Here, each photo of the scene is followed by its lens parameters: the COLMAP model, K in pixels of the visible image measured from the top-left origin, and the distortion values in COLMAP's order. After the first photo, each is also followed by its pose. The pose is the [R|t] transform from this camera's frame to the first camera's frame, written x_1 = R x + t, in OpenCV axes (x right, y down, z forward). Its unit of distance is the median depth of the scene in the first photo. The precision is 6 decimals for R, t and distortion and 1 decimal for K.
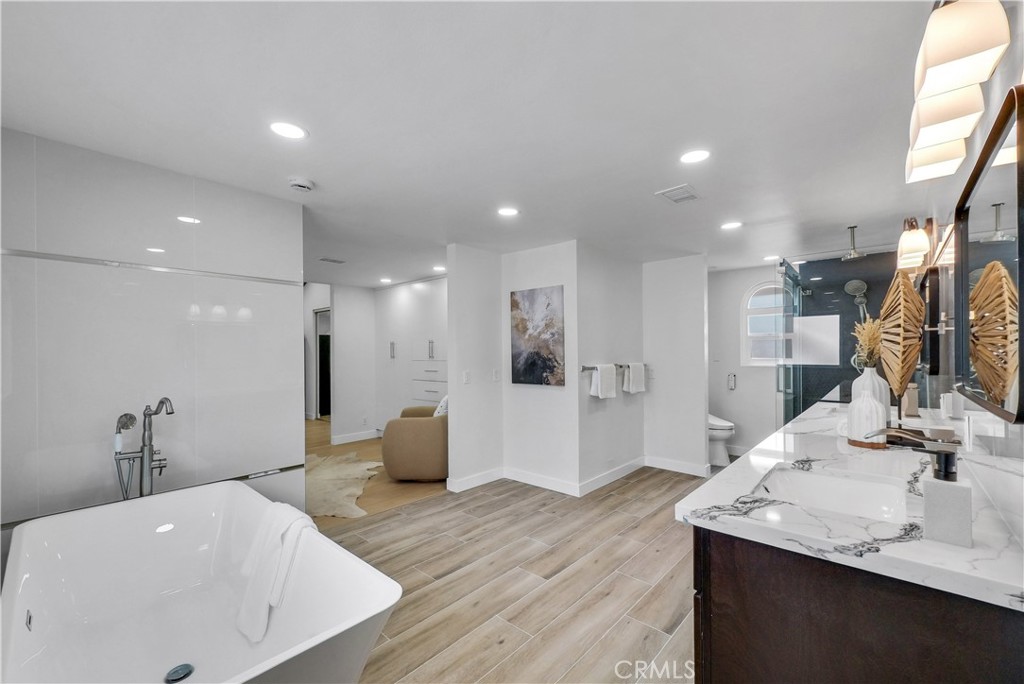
lens RADIAL K [[419.9, 0, 511.2], [0, 419.9, 344.7], [0, 0, 1]] dist [0.000876, -0.000044]
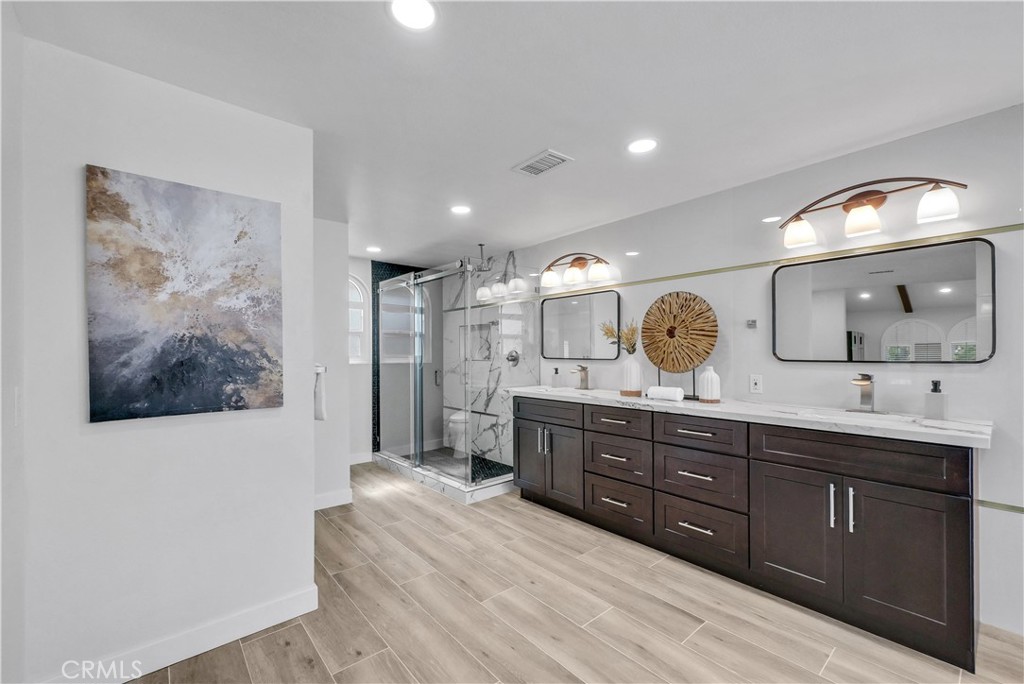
lens RADIAL K [[419.9, 0, 513.7], [0, 419.9, 348.2], [0, 0, 1]] dist [0.000876, -0.000044]
pose [[0.128759, 0.016648, 0.991536, -0.325669], [-0.006733, 0.999851, -0.015913, 0.034241], [-0.991653, -0.004628, 0.128852, 0.645754]]
